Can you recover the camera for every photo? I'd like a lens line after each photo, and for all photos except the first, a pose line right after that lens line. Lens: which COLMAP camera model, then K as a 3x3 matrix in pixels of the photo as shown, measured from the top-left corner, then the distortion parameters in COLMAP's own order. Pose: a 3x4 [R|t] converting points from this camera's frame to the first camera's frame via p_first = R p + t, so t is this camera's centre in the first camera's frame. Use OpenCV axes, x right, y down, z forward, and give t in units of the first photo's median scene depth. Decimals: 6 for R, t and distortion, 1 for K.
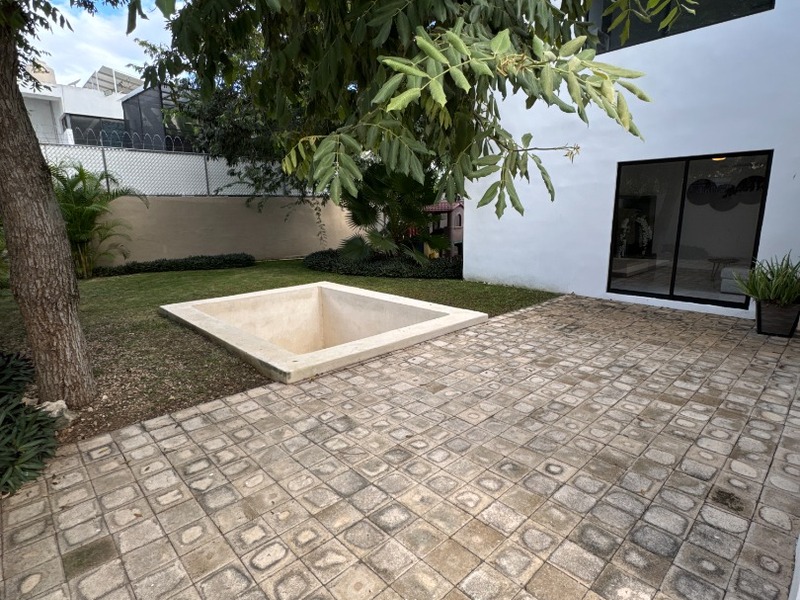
lens RADIAL K [[427.5, 0, 400.3], [0, 427.5, 303.2], [0, 0, 1]] dist [-0.005898, 0.000963]
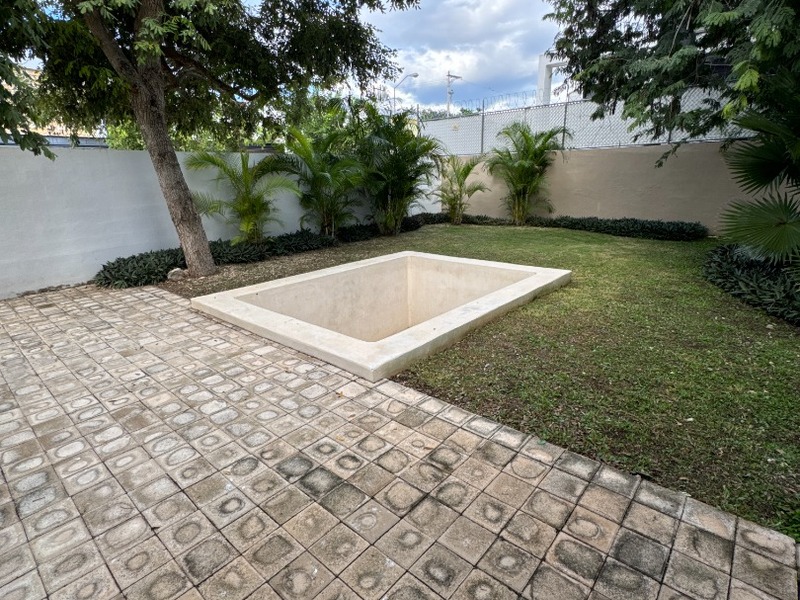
lens RADIAL K [[427.5, 0, 400.1], [0, 427.5, 296.5], [0, 0, 1]] dist [-0.005898, 0.000963]
pose [[0.094887, 0.287429, -0.953090, 0.940904], [-0.189998, 0.945039, 0.266086, -0.286236], [0.977188, 0.155837, 0.144283, 1.263267]]
